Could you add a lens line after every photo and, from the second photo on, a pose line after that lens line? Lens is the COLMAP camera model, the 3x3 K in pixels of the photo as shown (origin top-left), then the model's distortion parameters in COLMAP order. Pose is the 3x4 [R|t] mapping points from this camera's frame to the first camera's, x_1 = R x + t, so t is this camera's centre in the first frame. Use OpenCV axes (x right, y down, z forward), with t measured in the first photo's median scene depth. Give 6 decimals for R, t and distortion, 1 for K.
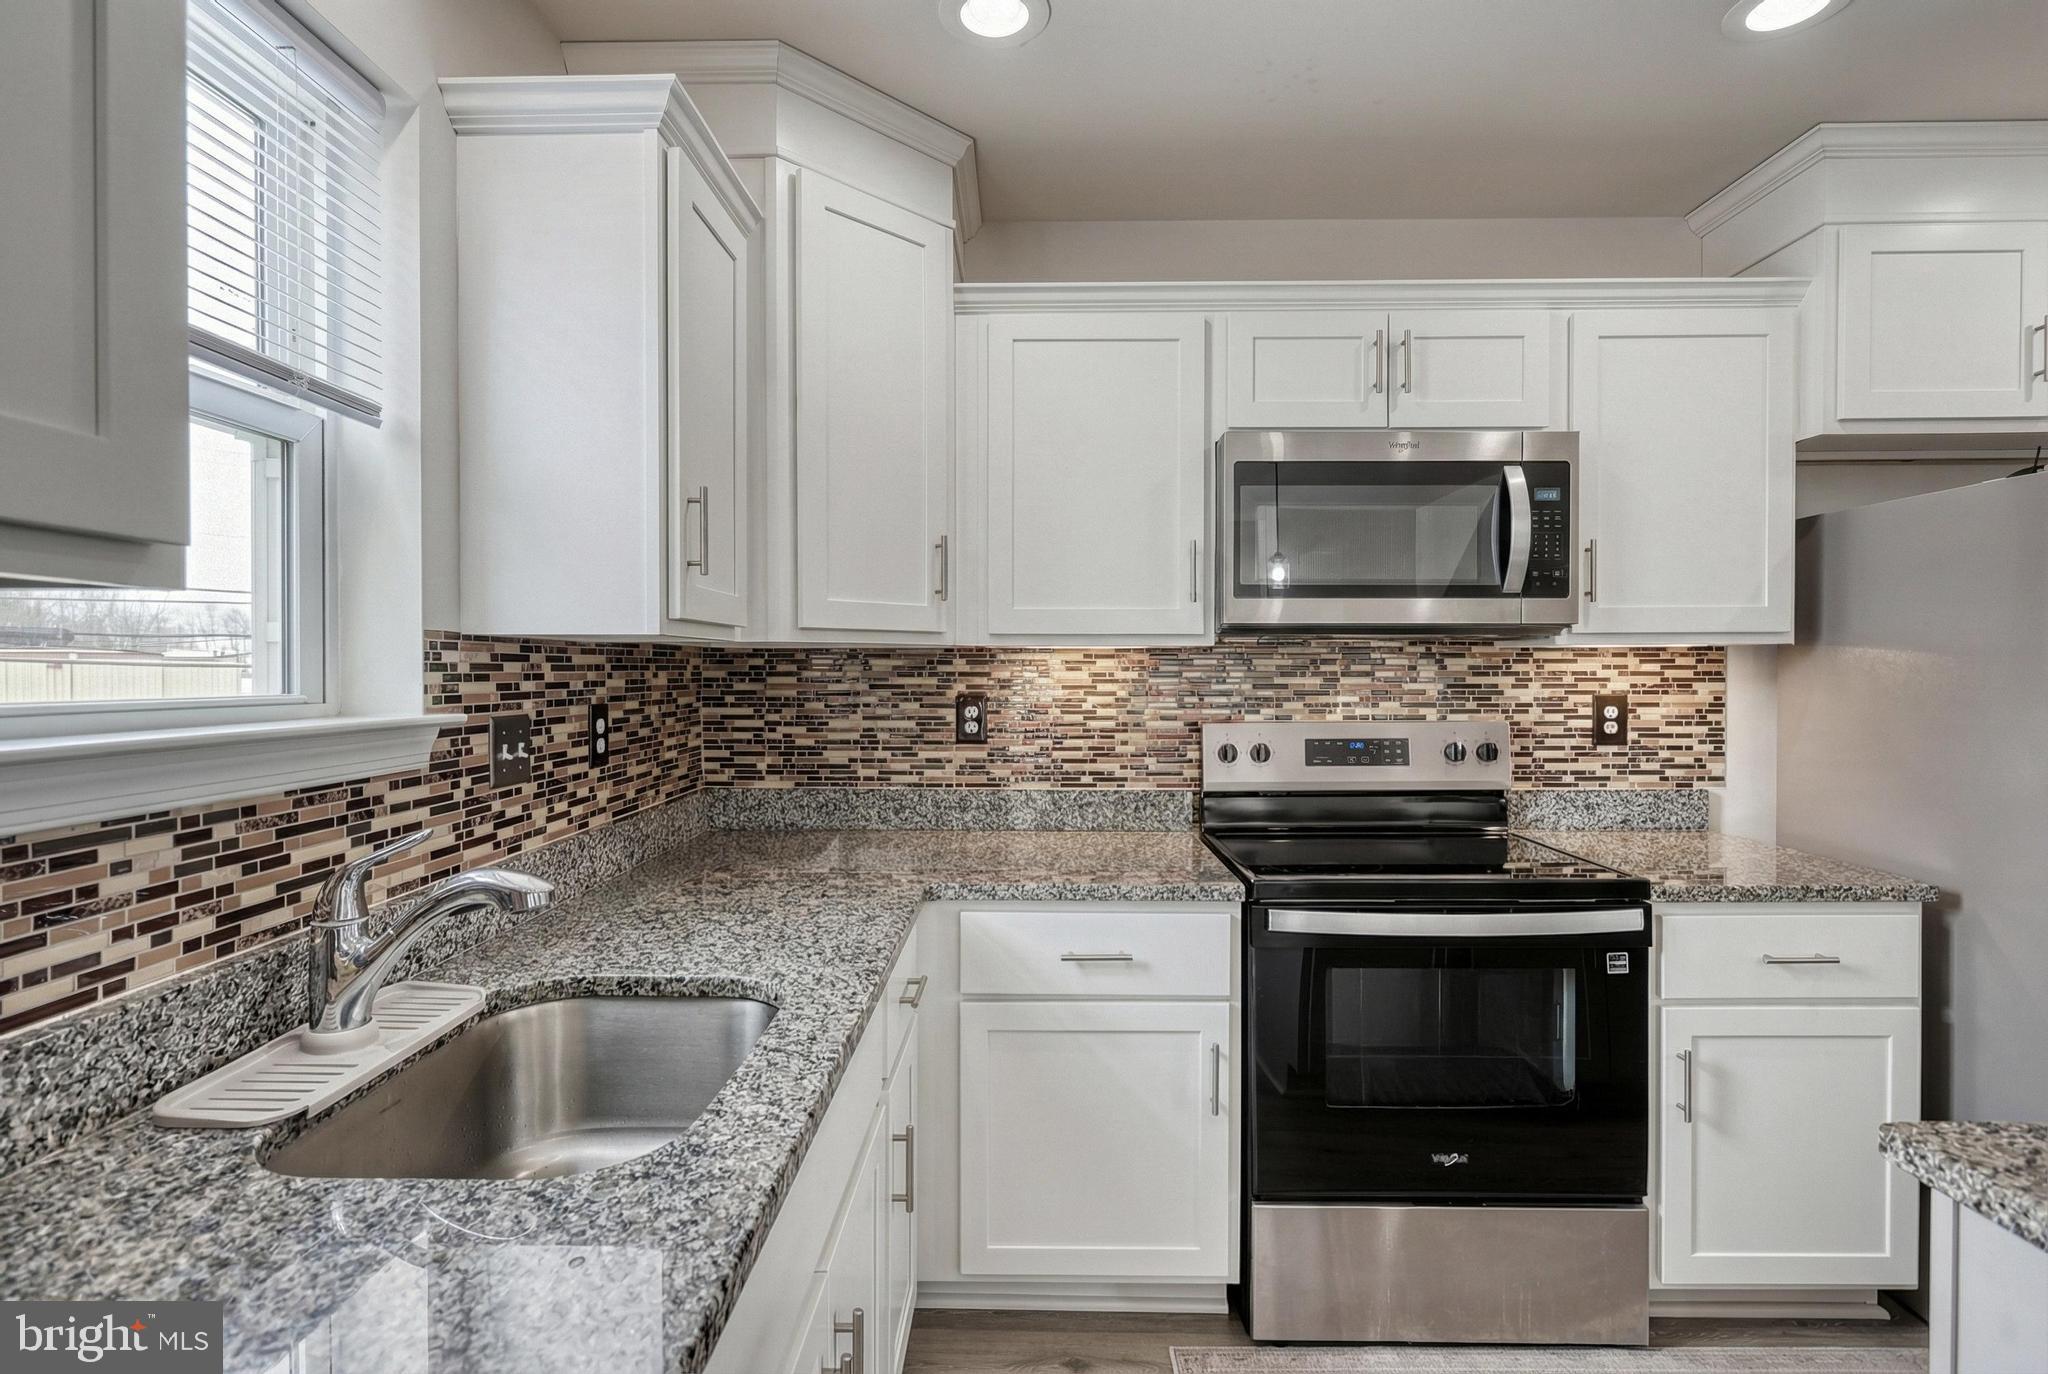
lens RADIAL K [[974.5, 0, 1022.9], [0, 974.5, 678.4], [0, 0, 1]] dist [-0.002448, -0.000421]
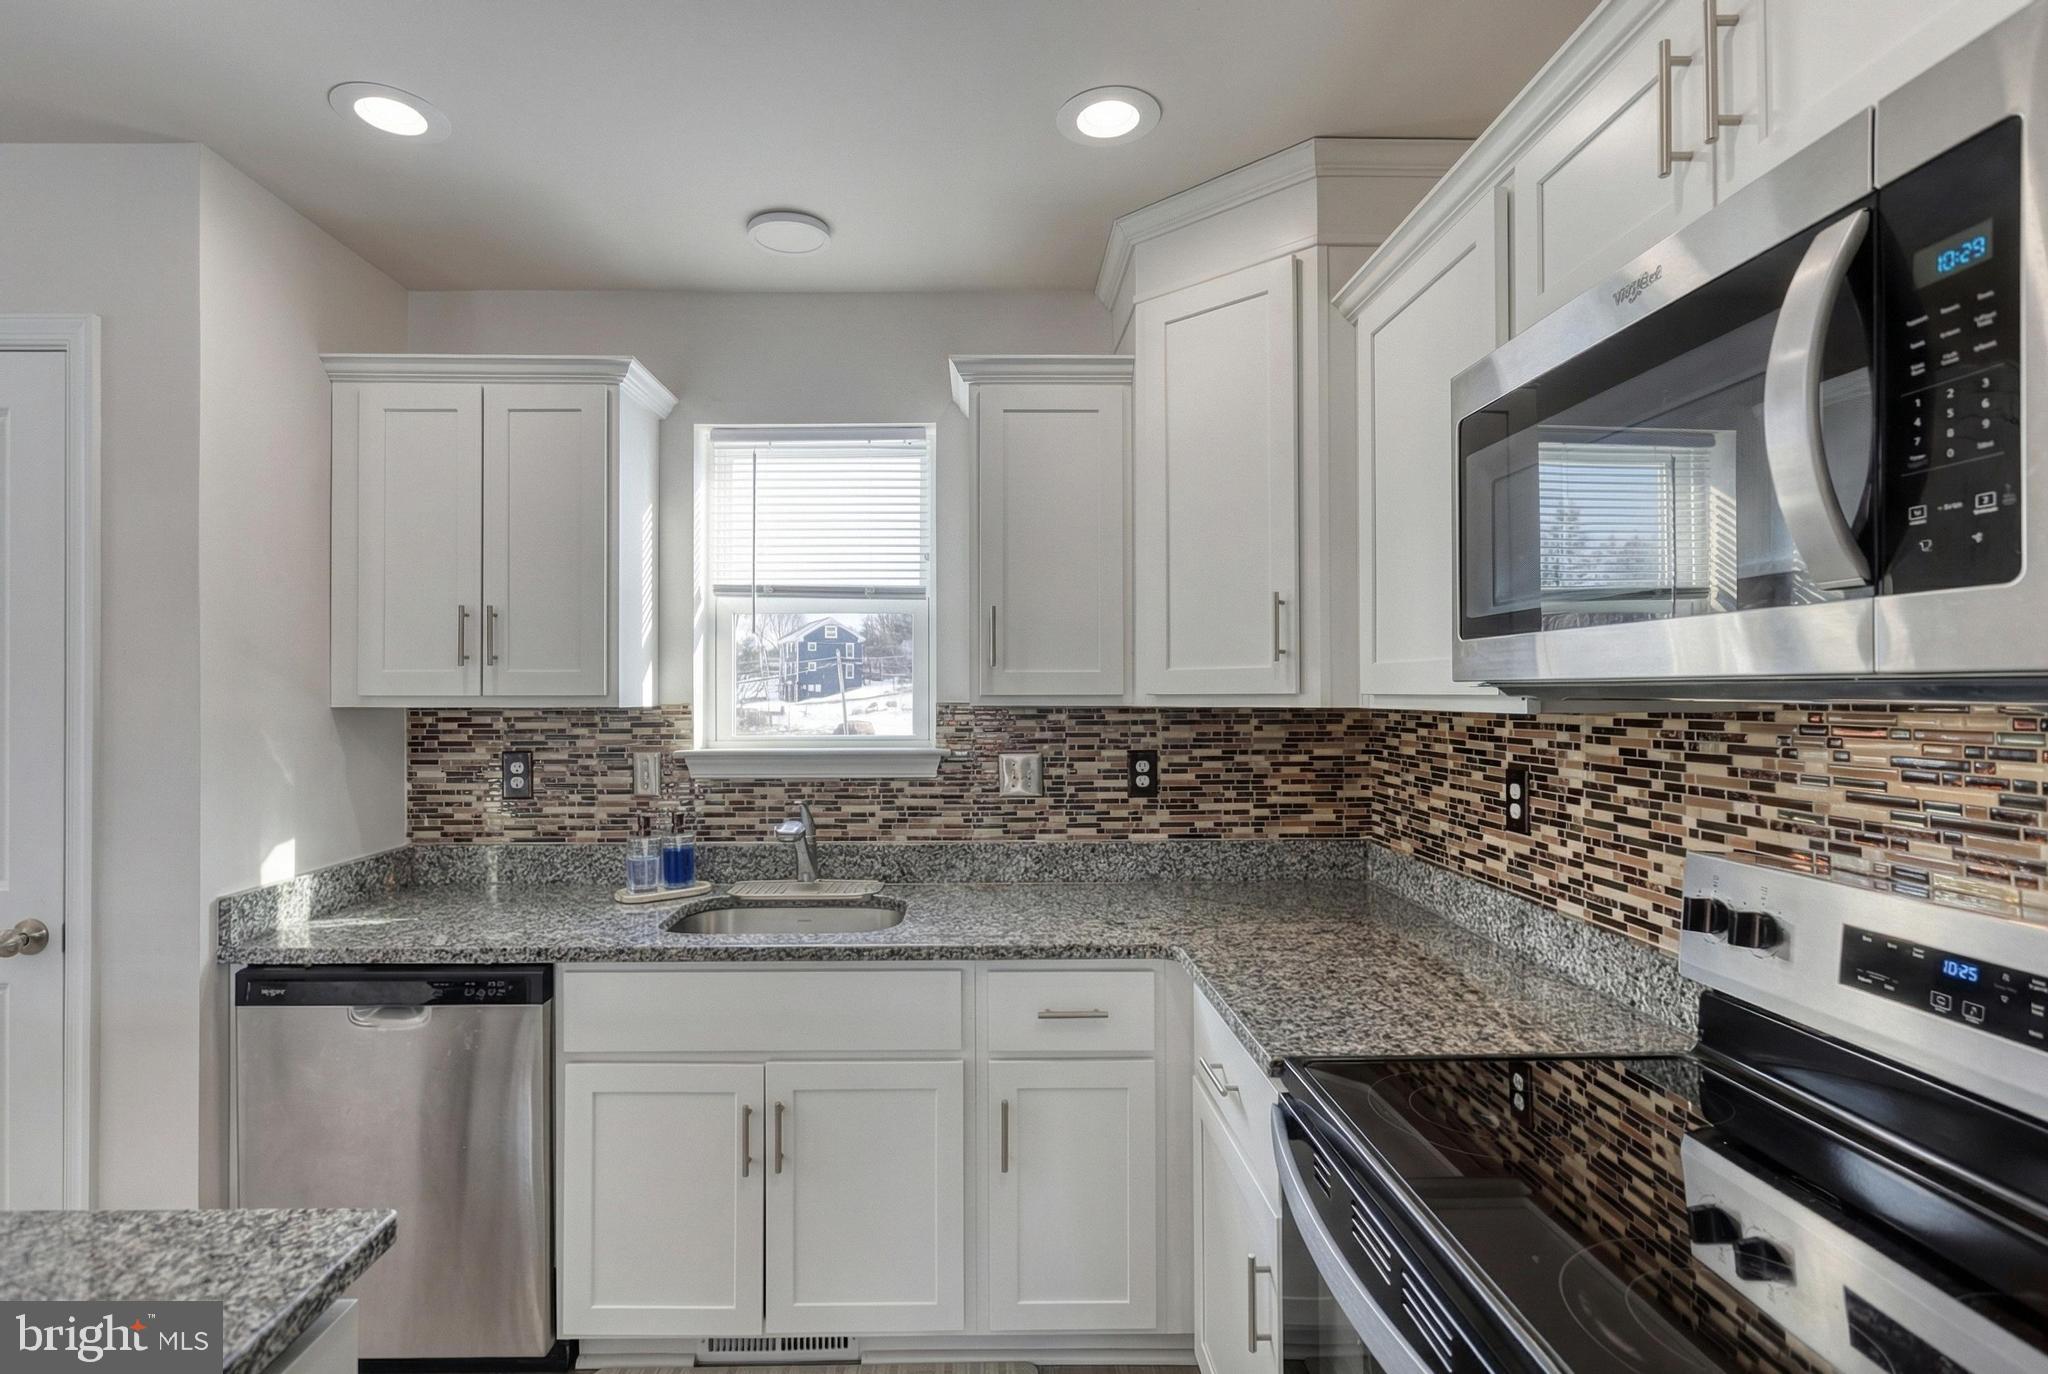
lens RADIAL K [[994.0, 0, 988.6], [0, 994.0, 685.3], [0, 0, 1]] dist [-0.003344, 0.000177]
pose [[0.027745, -0.005794, -0.999598, 0.838819], [-0.005476, 0.999967, -0.005948, -0.048127], [0.999600, 0.005639, 0.027712, 0.681620]]
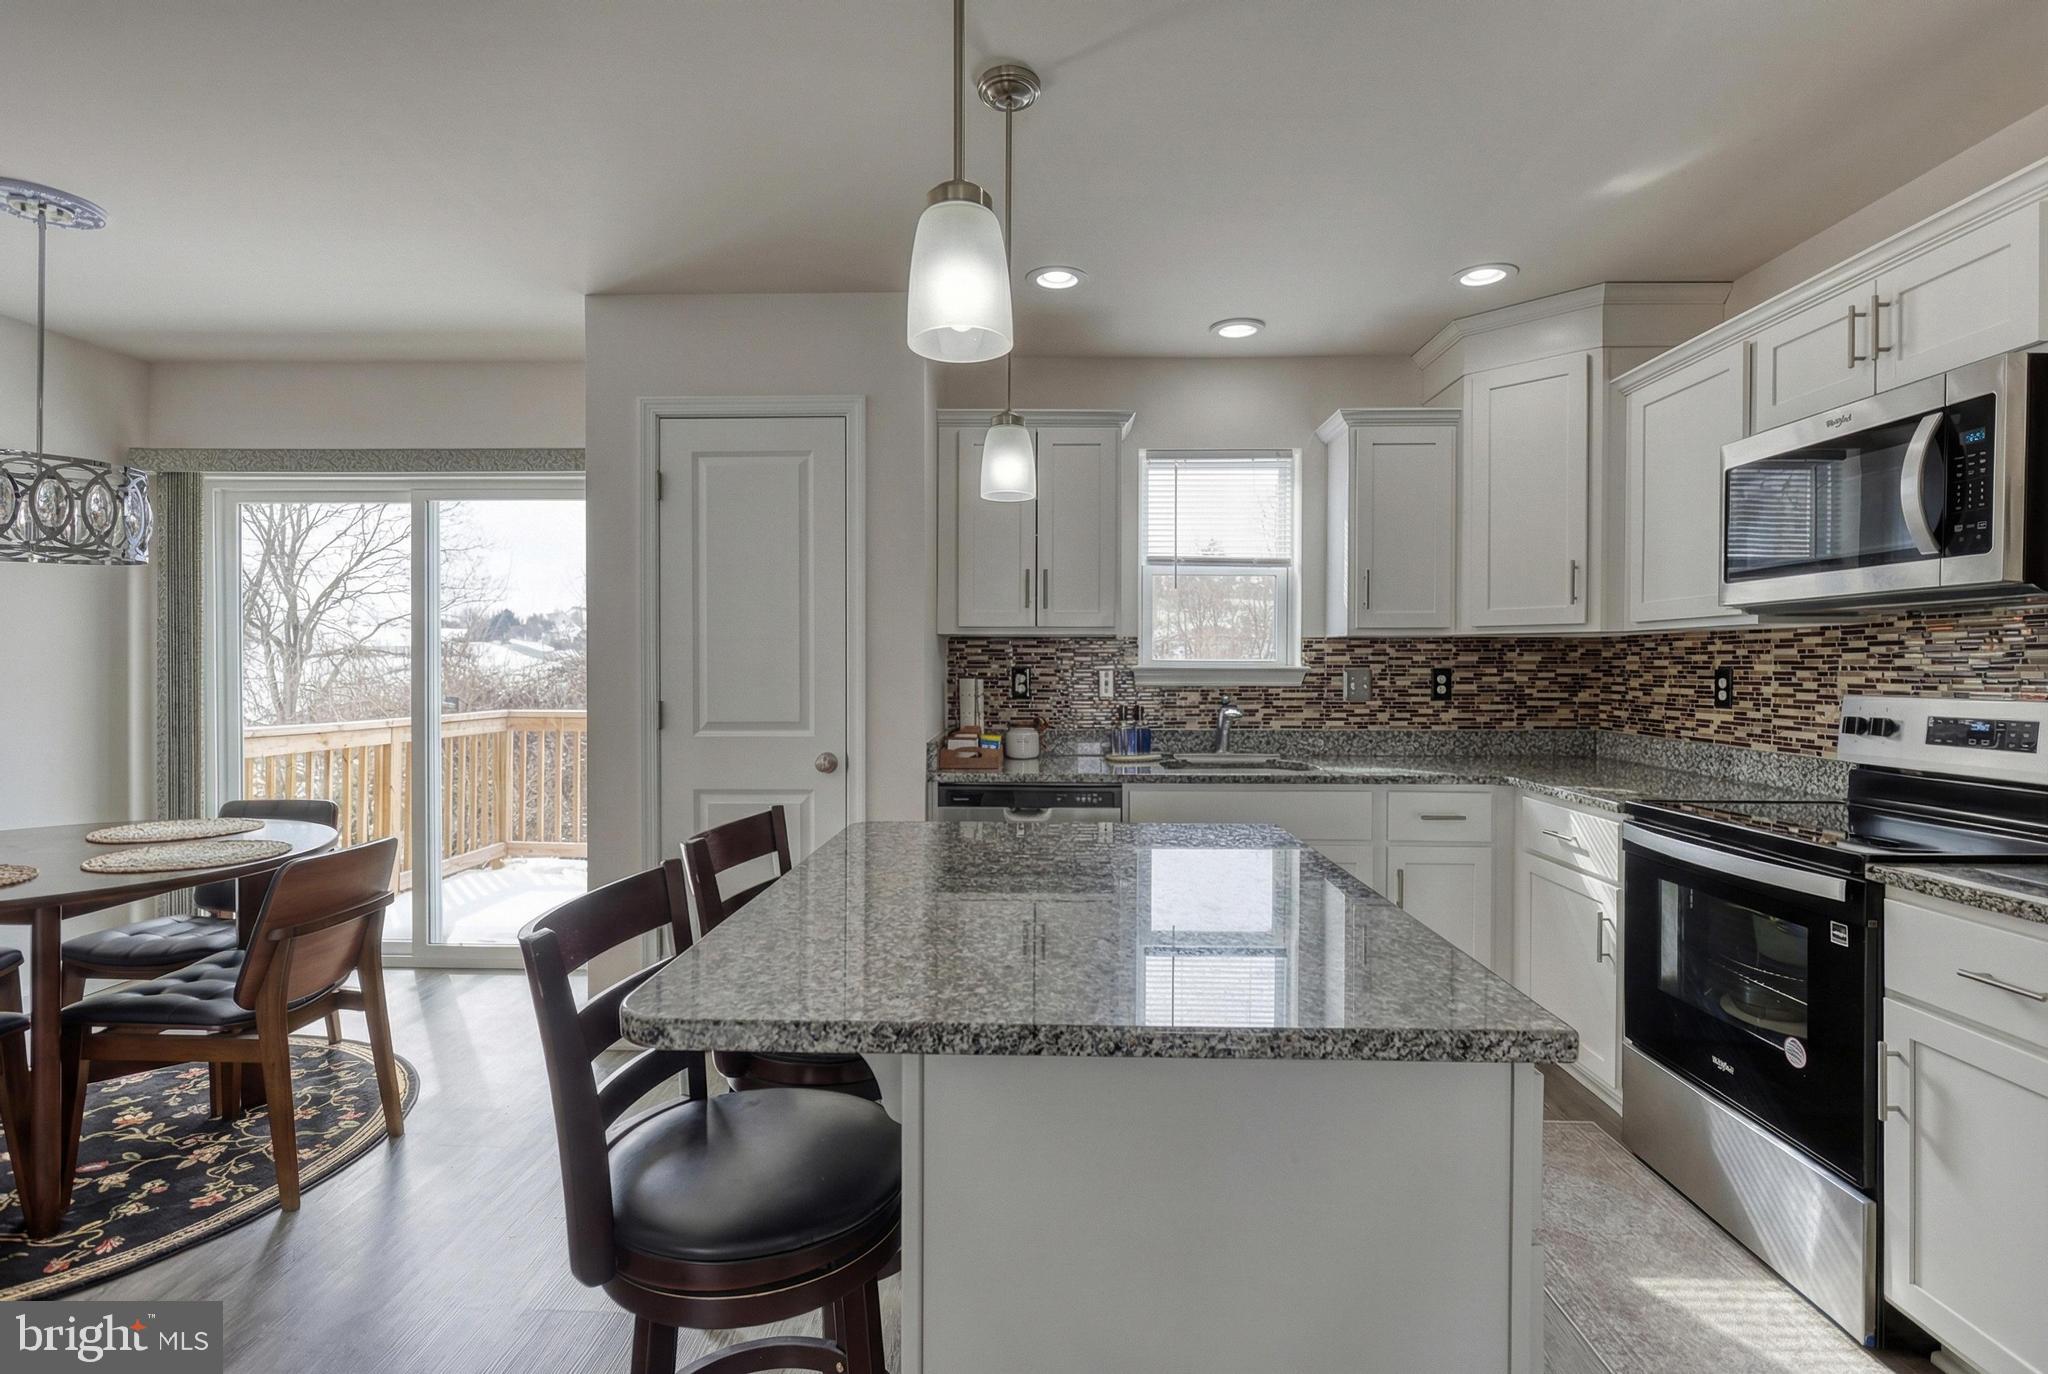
lens RADIAL K [[974.5, 0, 1022.9], [0, 974.5, 678.4], [0, 0, 1]] dist [-0.002448, -0.000421]
pose [[-0.016235, 0.013752, -0.999774, 1.417736], [-0.010104, 0.999852, 0.013917, 0.024691], [0.999817, 0.010328, -0.016094, 0.163888]]
